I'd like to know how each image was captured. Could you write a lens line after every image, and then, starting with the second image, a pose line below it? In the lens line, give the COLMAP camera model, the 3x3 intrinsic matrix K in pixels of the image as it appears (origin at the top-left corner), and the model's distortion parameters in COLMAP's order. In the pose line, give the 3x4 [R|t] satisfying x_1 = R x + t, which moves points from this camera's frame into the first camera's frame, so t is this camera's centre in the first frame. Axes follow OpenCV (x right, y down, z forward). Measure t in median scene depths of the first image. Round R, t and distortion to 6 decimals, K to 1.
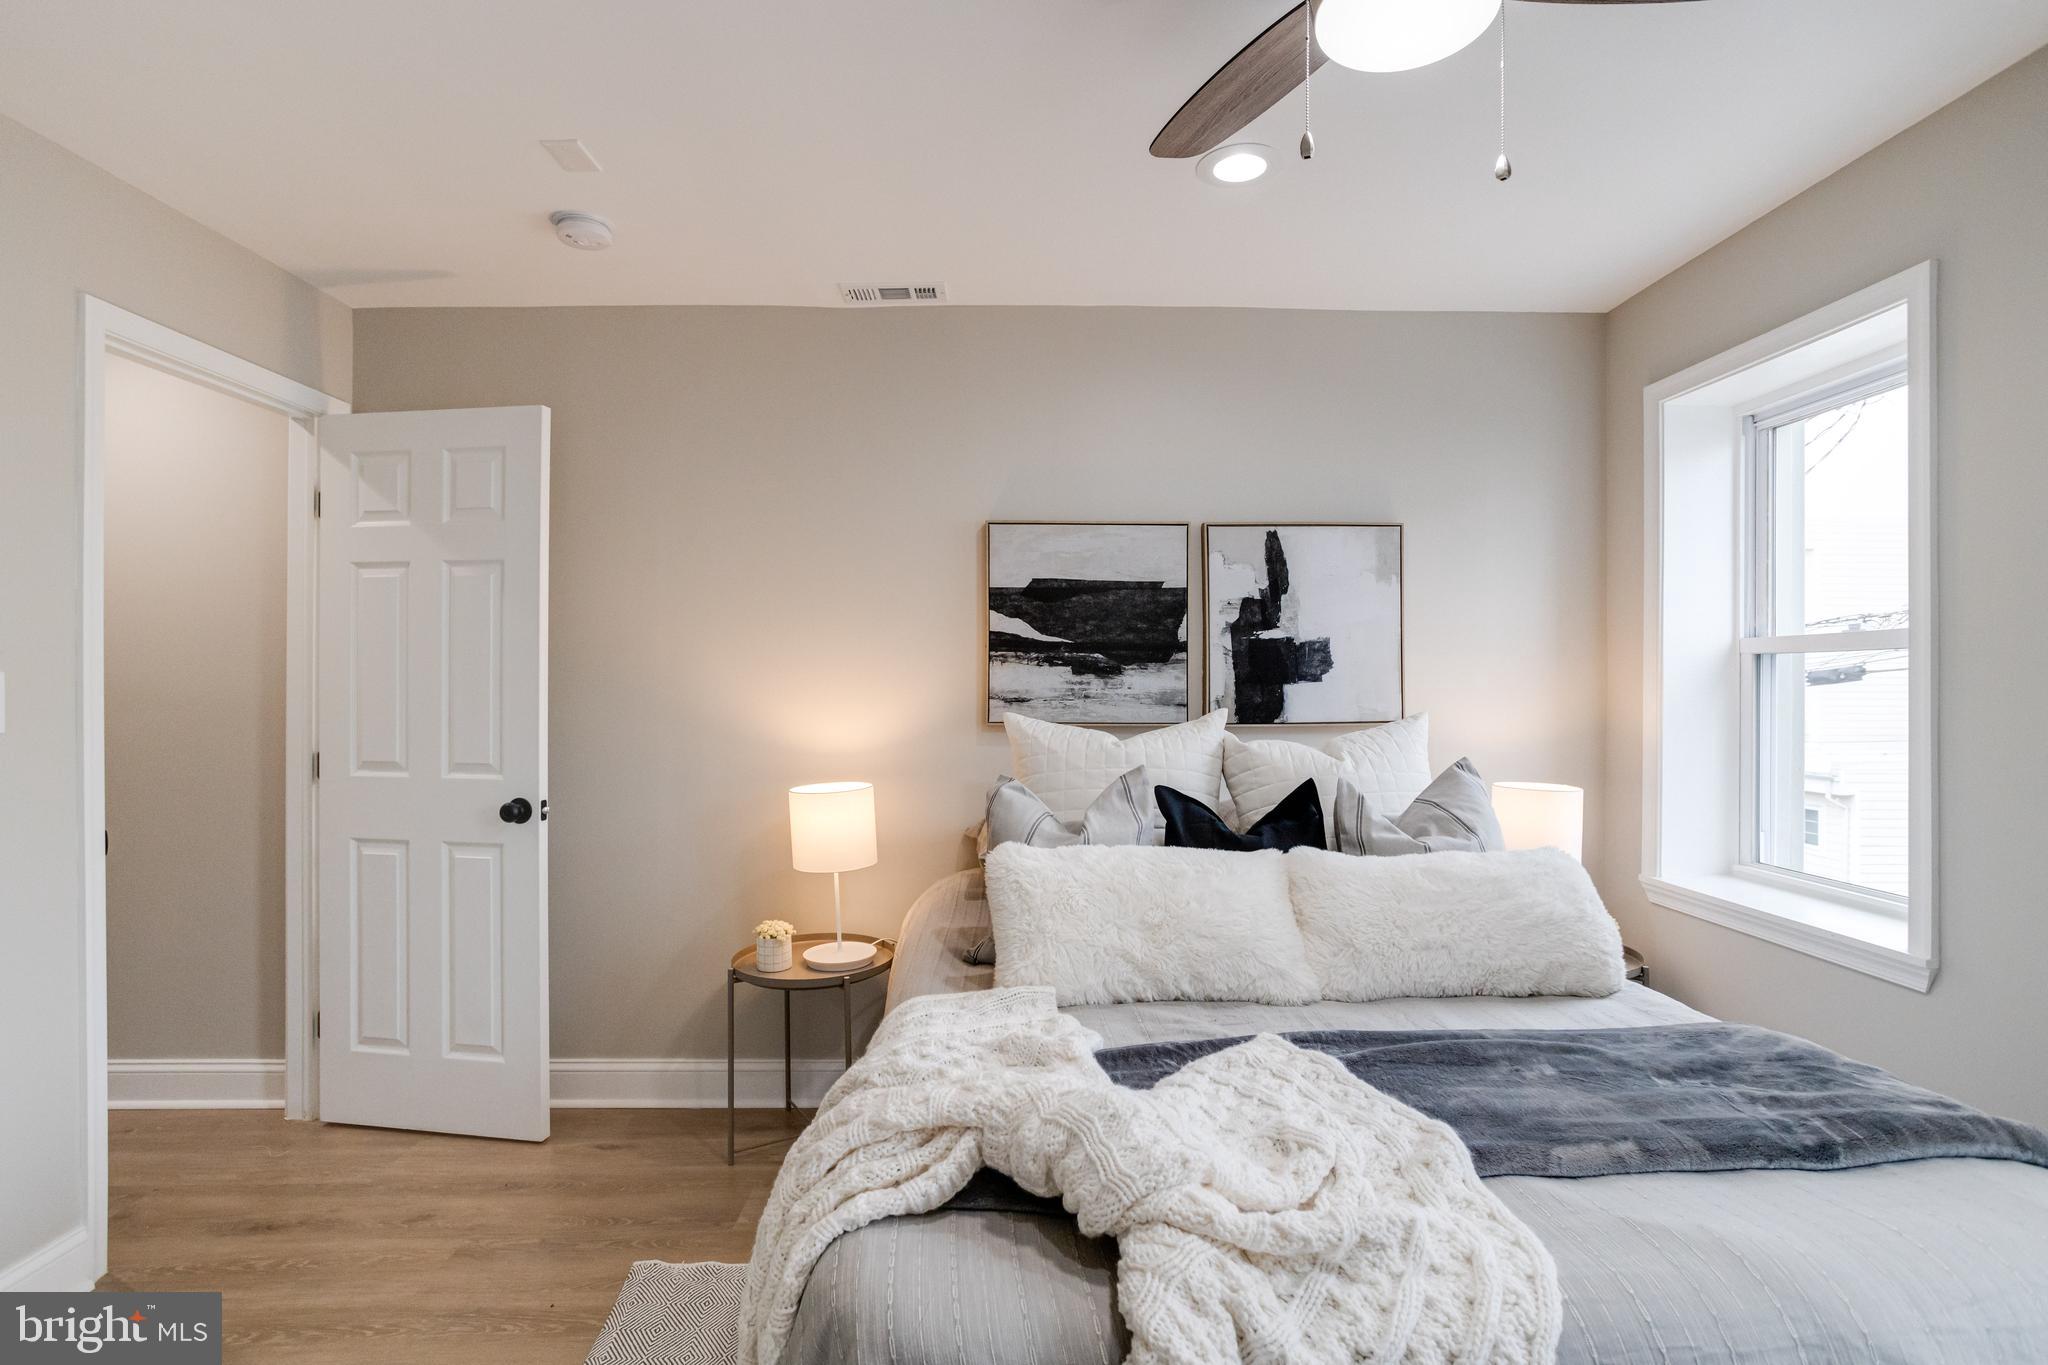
lens RADIAL K [[982.8, 0, 1031.9], [0, 982.8, 681.2], [0, 0, 1]] dist [-0.021170, 0.007003]
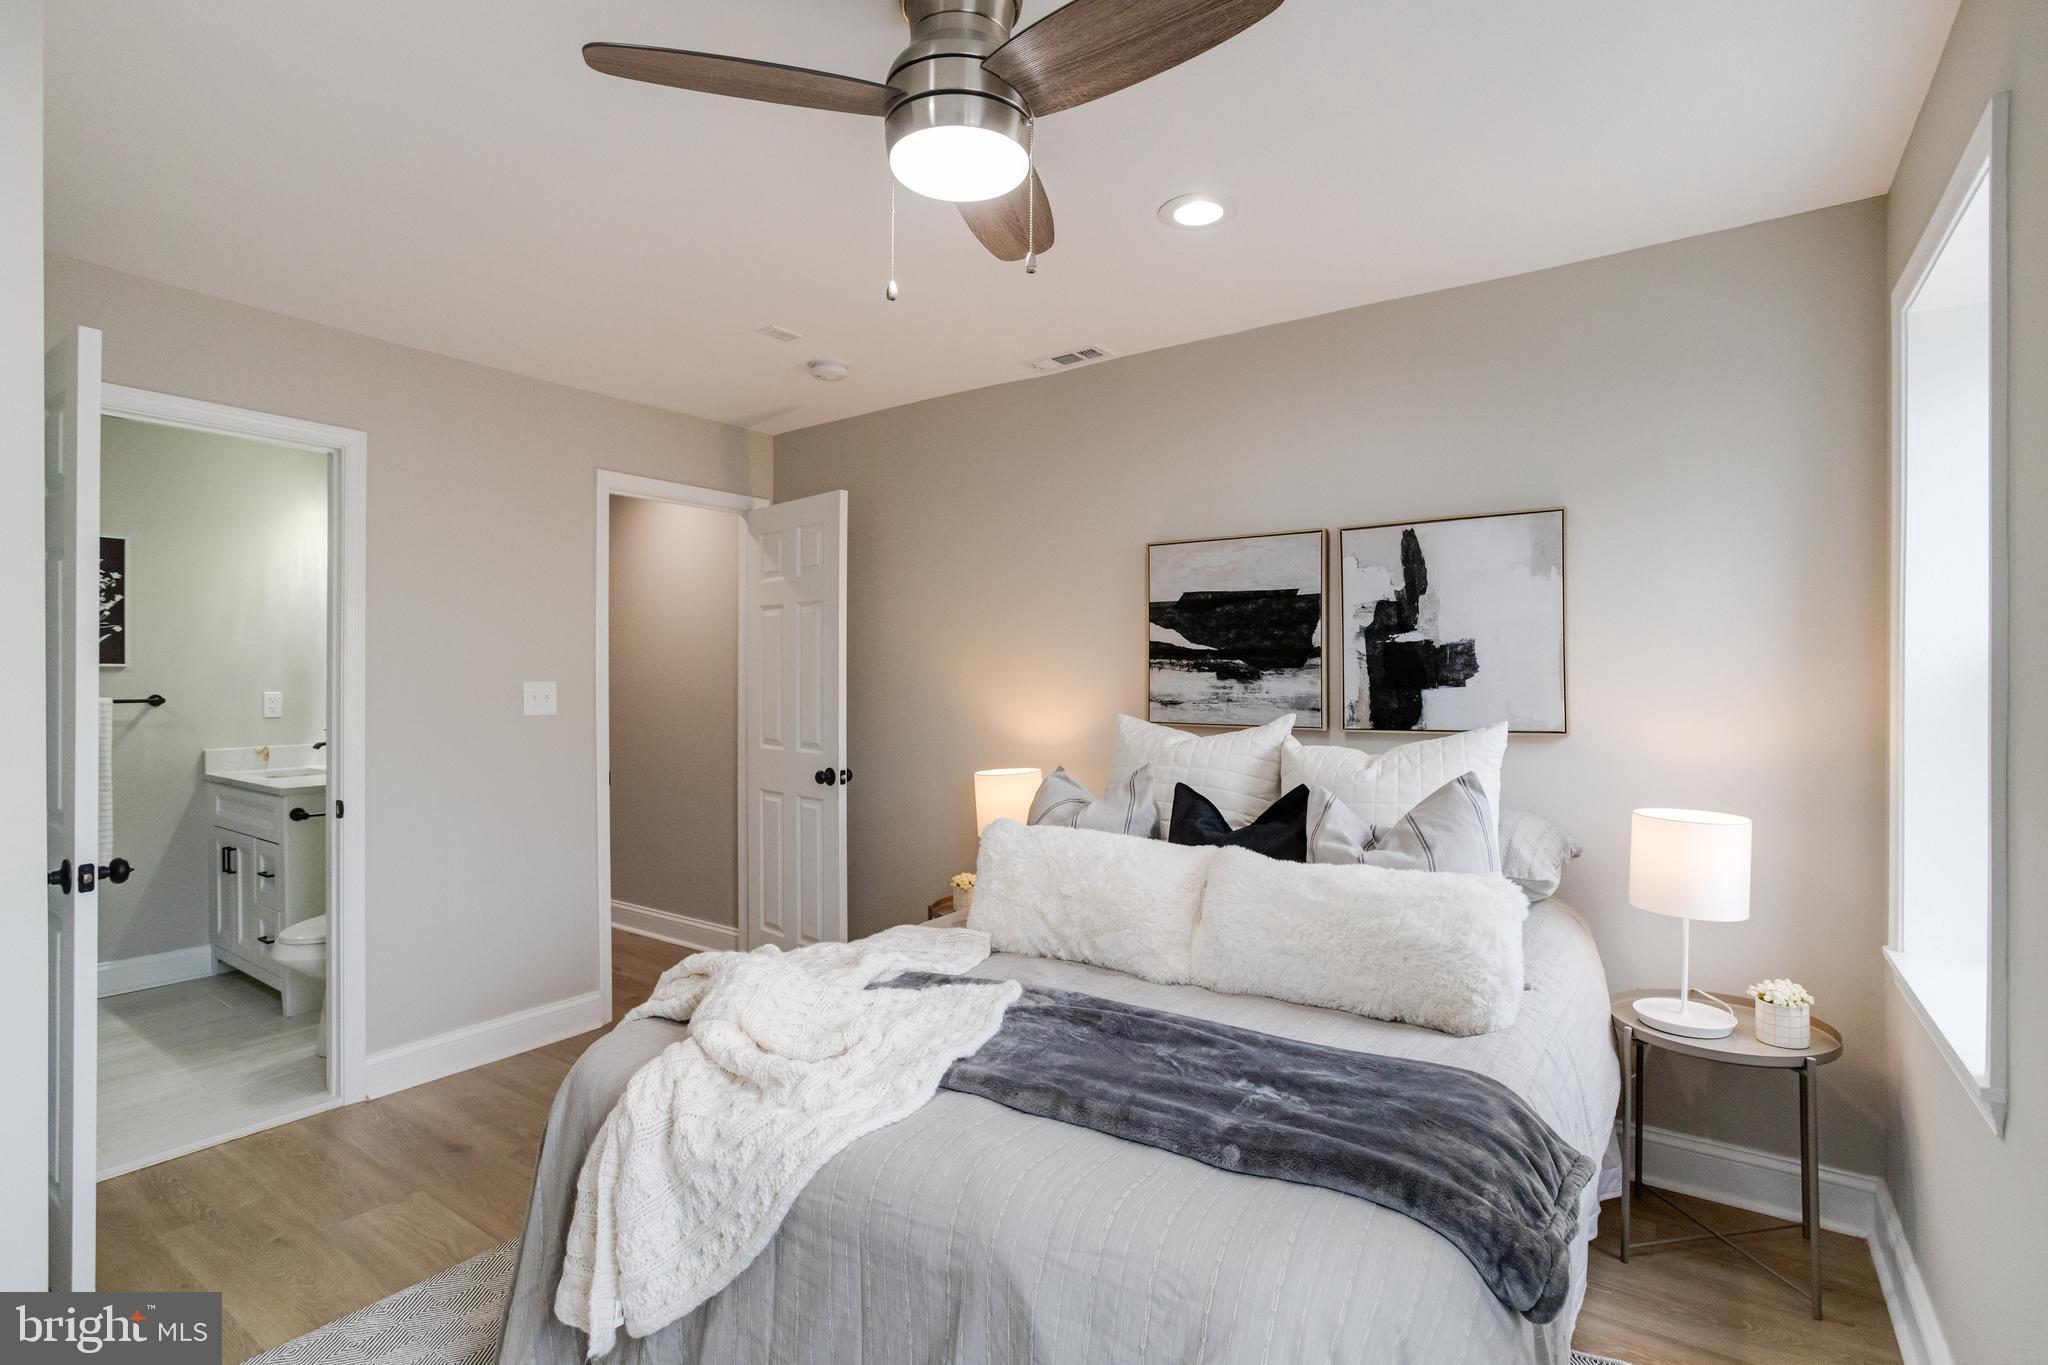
lens RADIAL K [[982.8, 0, 1038.7], [0, 982.8, 681.7], [0, 0, 1]] dist [-0.021170, 0.007003]
pose [[0.812068, 0.000077, -0.583563, 0.510801], [0.004613, 0.999968, 0.006551, -0.012443], [0.583545, -0.008012, 0.812041, 0.011547]]
